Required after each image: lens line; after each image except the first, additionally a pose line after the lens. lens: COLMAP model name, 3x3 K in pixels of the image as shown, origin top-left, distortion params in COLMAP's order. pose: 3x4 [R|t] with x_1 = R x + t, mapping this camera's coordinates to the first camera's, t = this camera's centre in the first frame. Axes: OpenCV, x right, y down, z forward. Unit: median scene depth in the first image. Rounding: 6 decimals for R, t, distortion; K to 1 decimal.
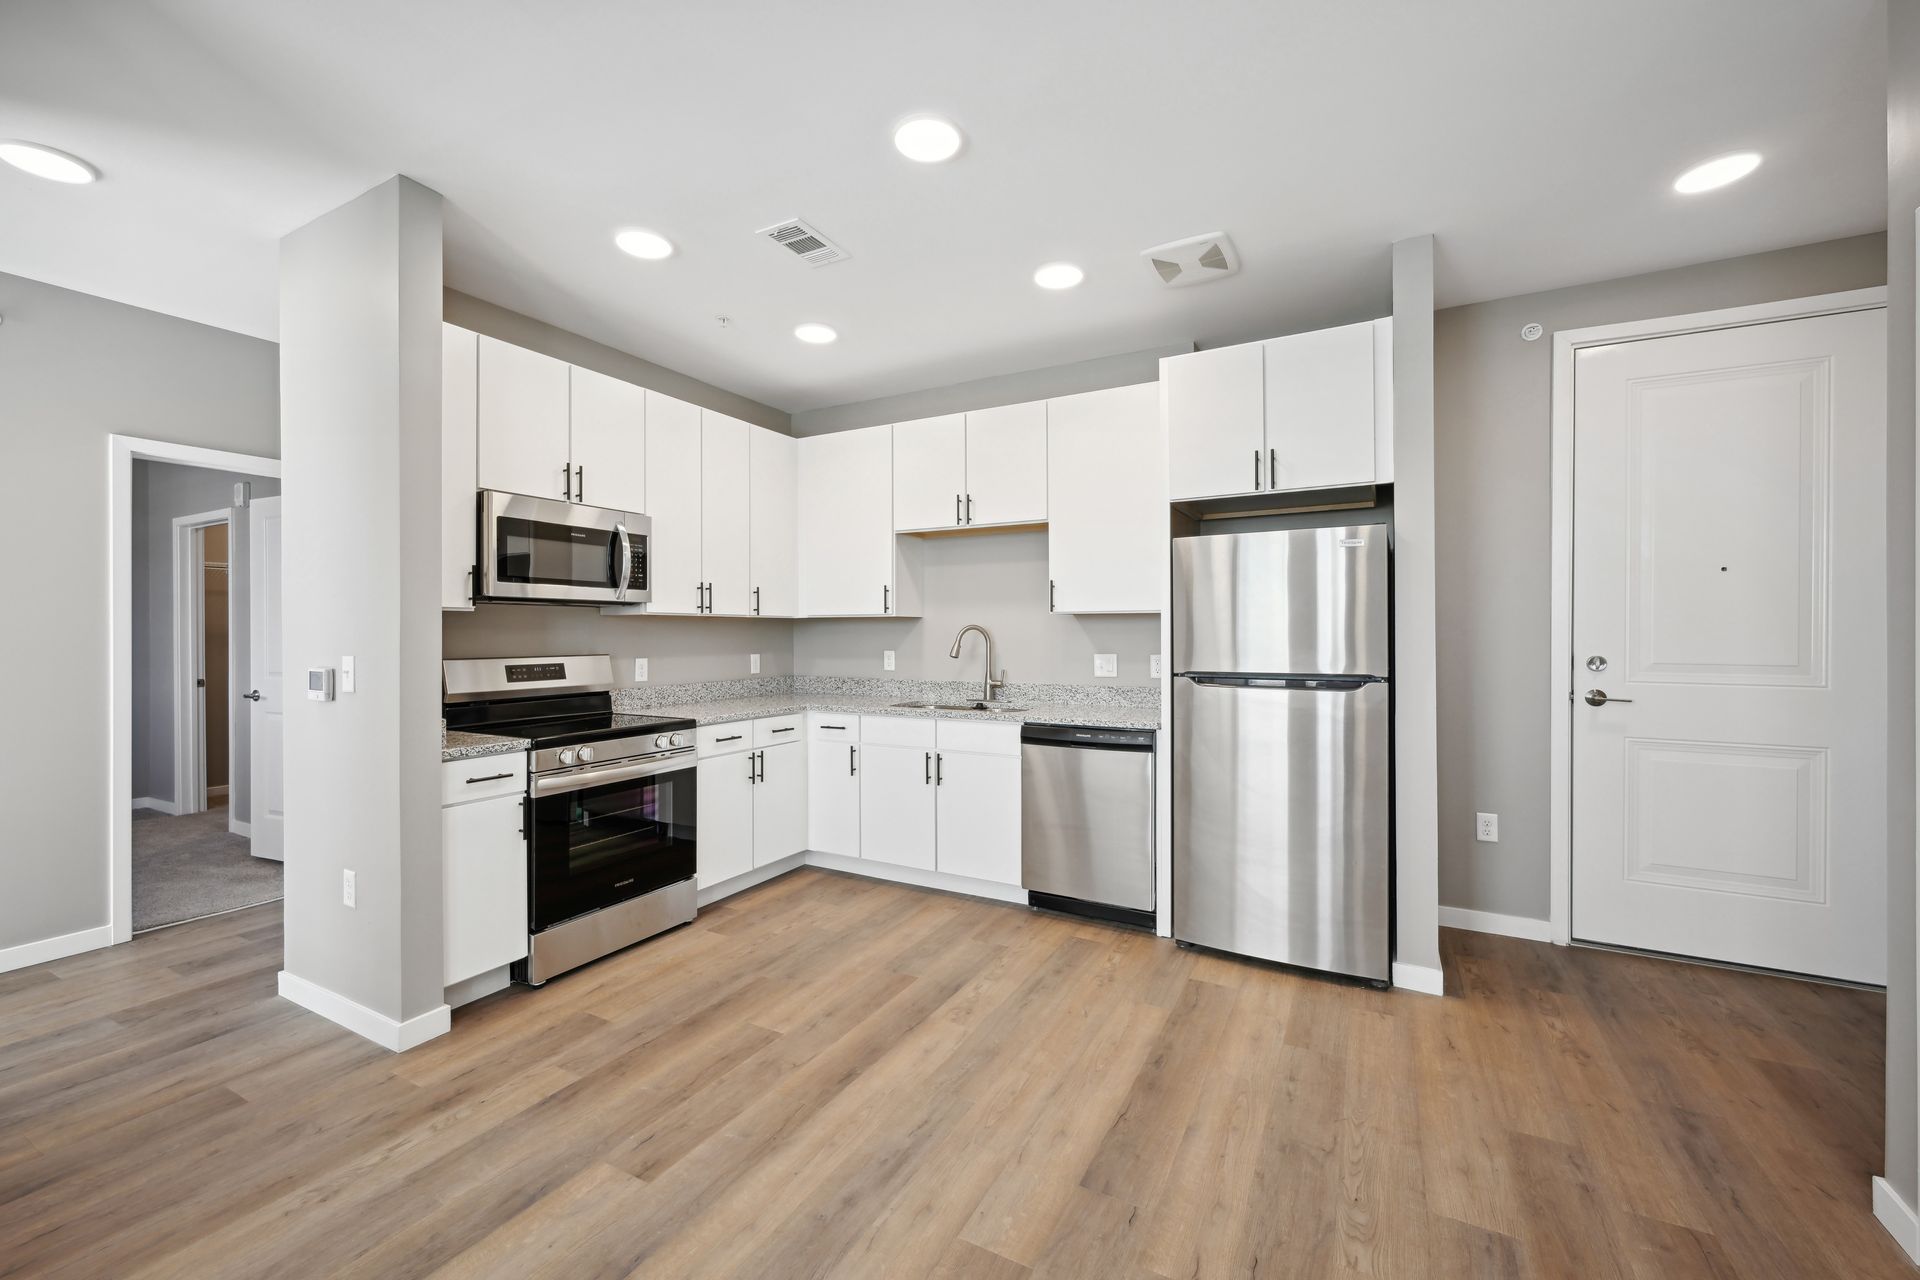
lens RADIAL K [[754.1, 0, 963.5], [0, 754.1, 627.7], [0, 0, 1]] dist [-0.002851, 0.000258]
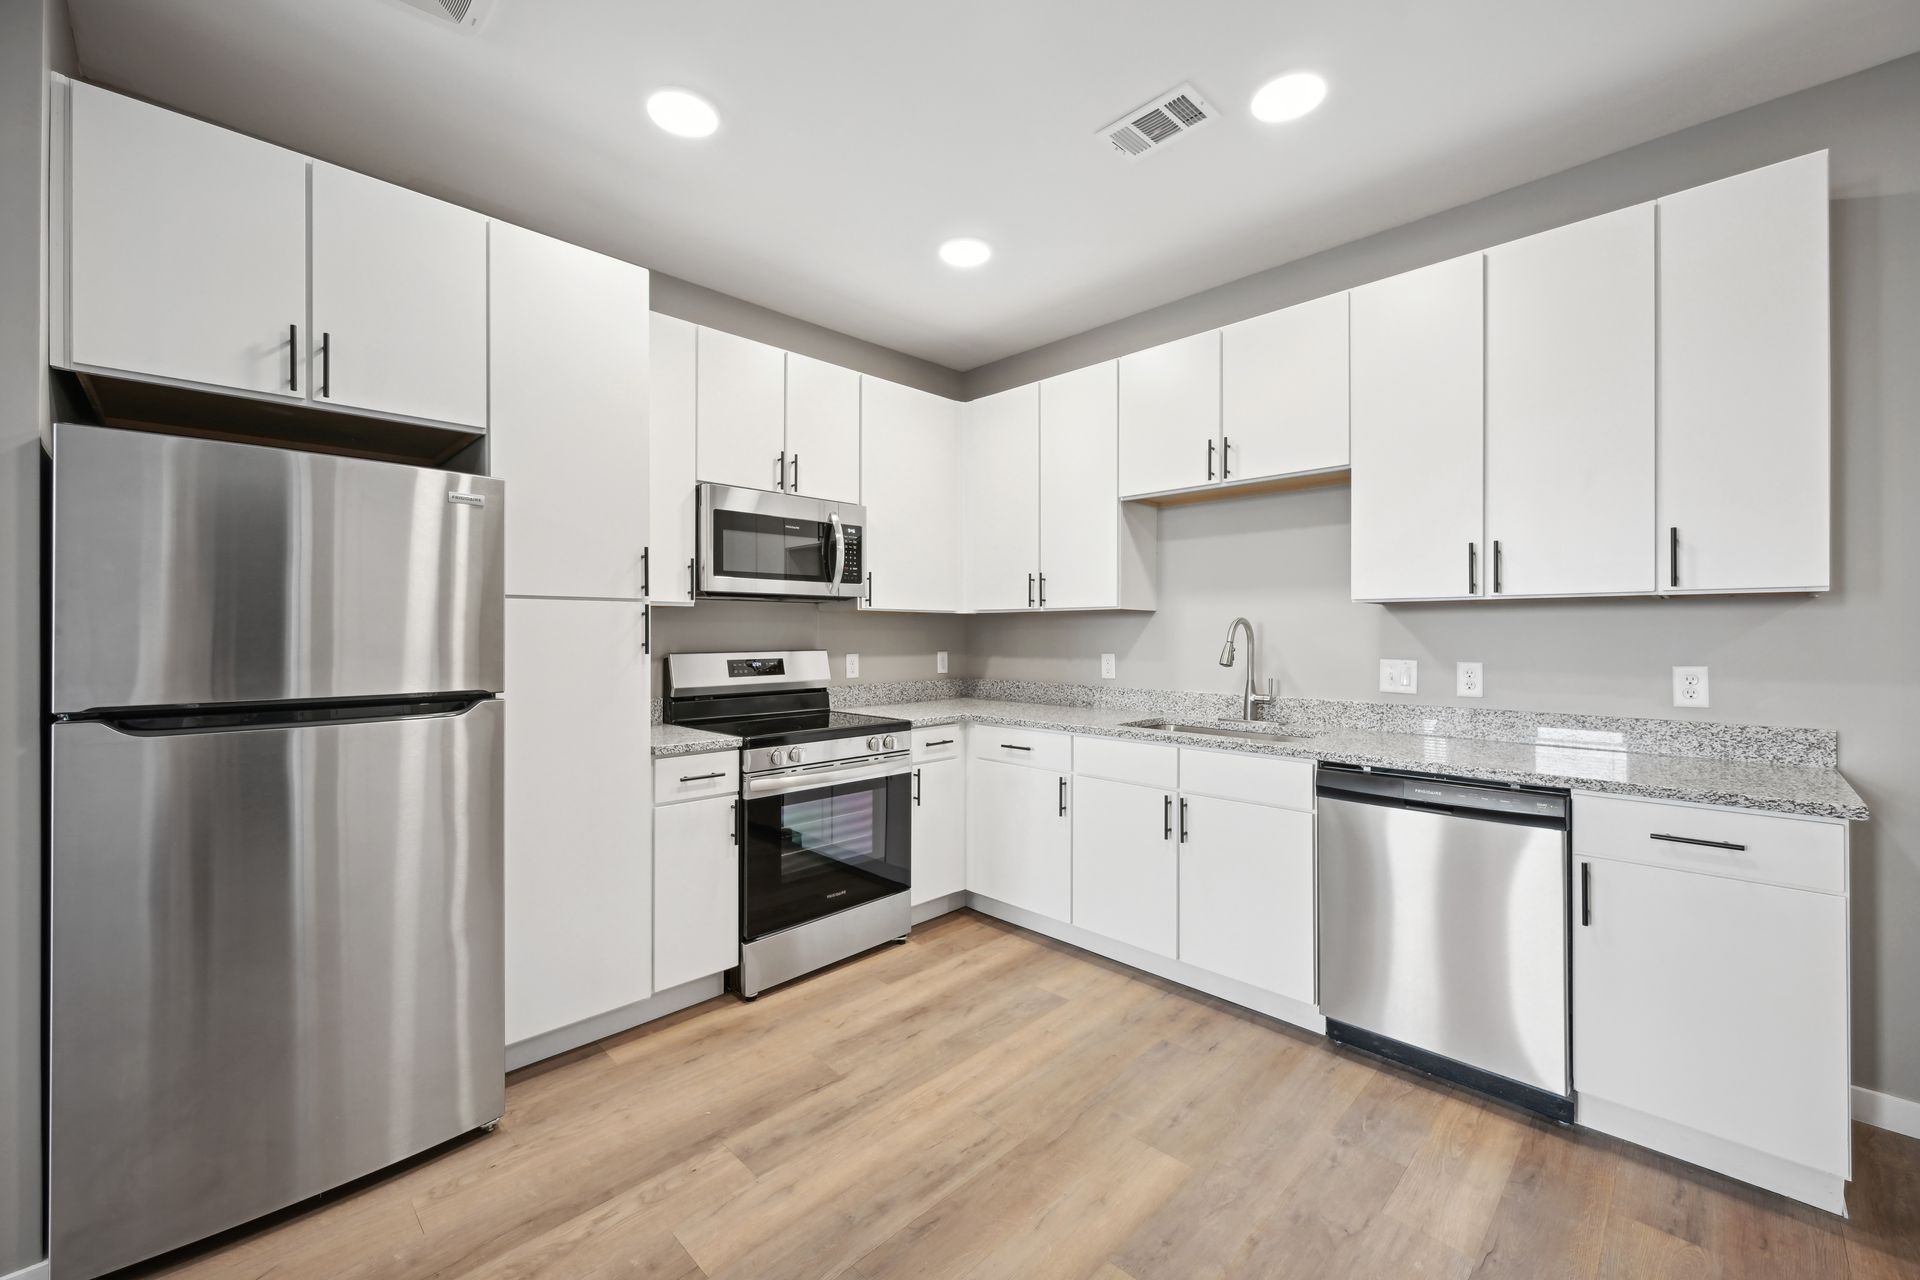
lens RADIAL K [[754.1, 0, 950.7], [0, 754.1, 632.6], [0, 0, 1]] dist [-0.002851, 0.000258]
pose [[0.946617, 0.002140, -0.322353, -0.007322], [0.001682, 0.999932, 0.011577, 0.001797], [0.322355, -0.011502, 0.946549, 0.170304]]
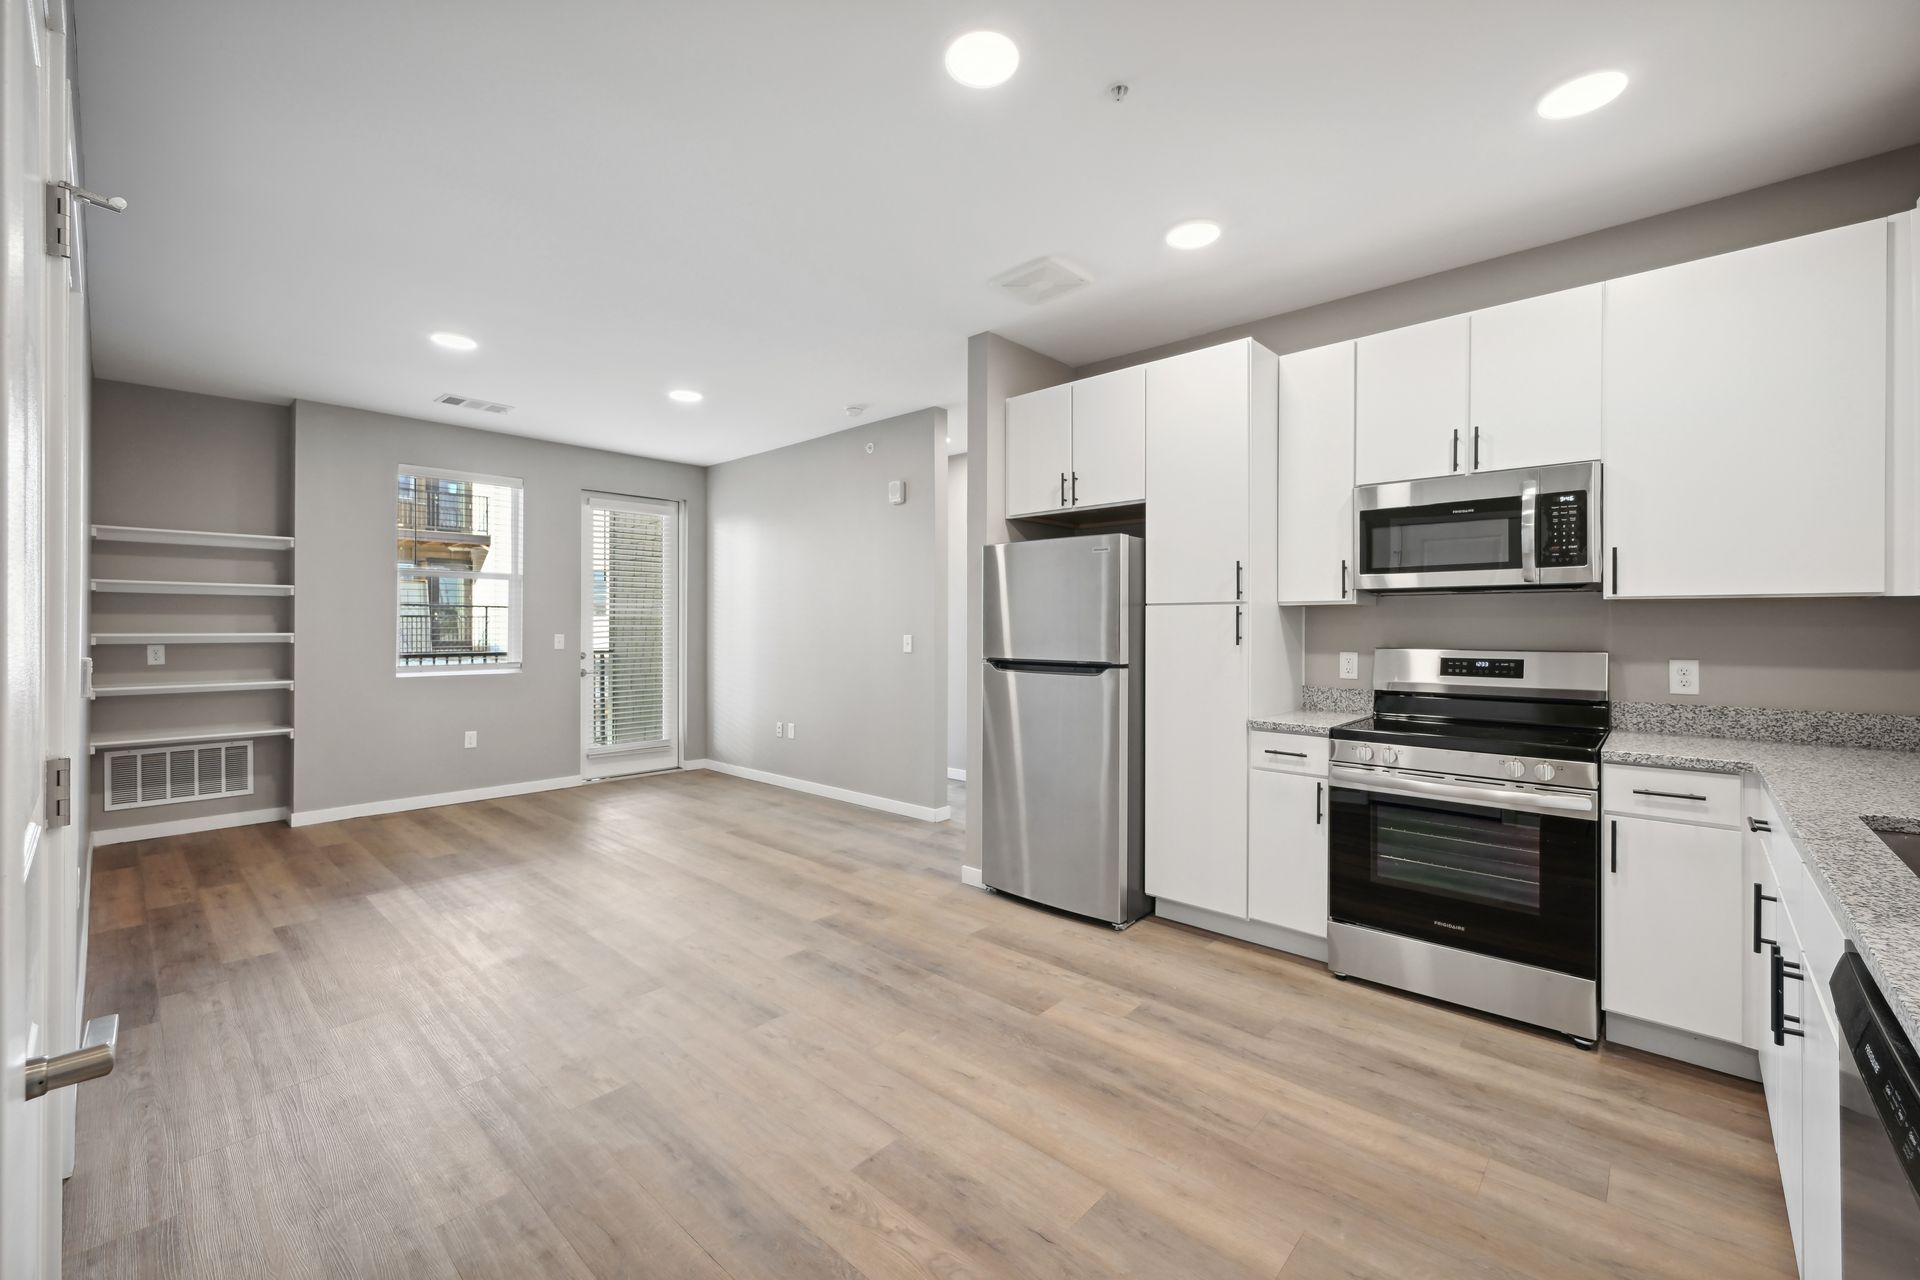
lens RADIAL K [[754.1, 0, 958.4], [0, 754.1, 624.1], [0, 0, 1]] dist [-0.002851, 0.000258]
pose [[-0.252118, 0.001165, -0.967696, 0.533109], [0.009551, 0.999954, -0.001284, 0.002874], [0.967649, -0.009566, -0.252118, 0.741738]]
